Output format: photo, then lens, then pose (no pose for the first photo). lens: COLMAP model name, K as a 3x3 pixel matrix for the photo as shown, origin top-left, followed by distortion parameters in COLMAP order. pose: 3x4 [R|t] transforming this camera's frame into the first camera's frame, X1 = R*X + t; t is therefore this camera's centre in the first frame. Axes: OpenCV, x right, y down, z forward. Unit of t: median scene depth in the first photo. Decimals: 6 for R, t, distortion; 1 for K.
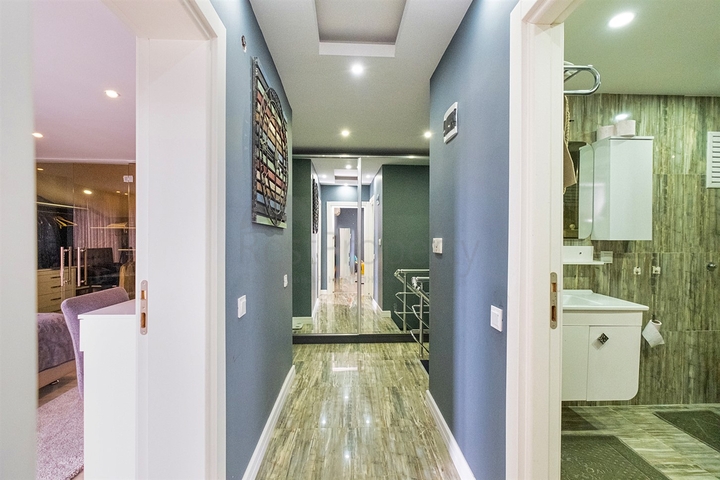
lens RADIAL K [[318.6, 0, 365.5], [0, 318.6, 243.2], [0, 0, 1]] dist [-0.004846, 0.001983]
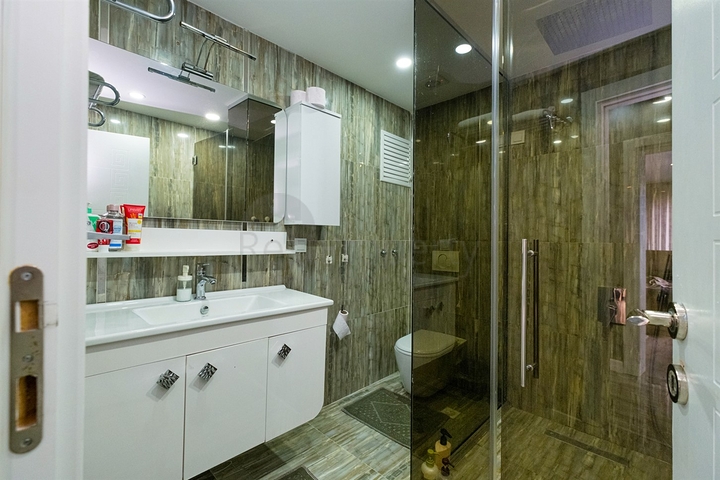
lens RADIAL K [[318.6, 0, 357.7], [0, 318.6, 239.8], [0, 0, 1]] dist [-0.004846, 0.001983]
pose [[0.734010, 0.001611, 0.679136, 0.282318], [0.000962, 0.999994, -0.003412, 0.031683], [-0.679138, 0.003158, 0.734004, 0.258175]]
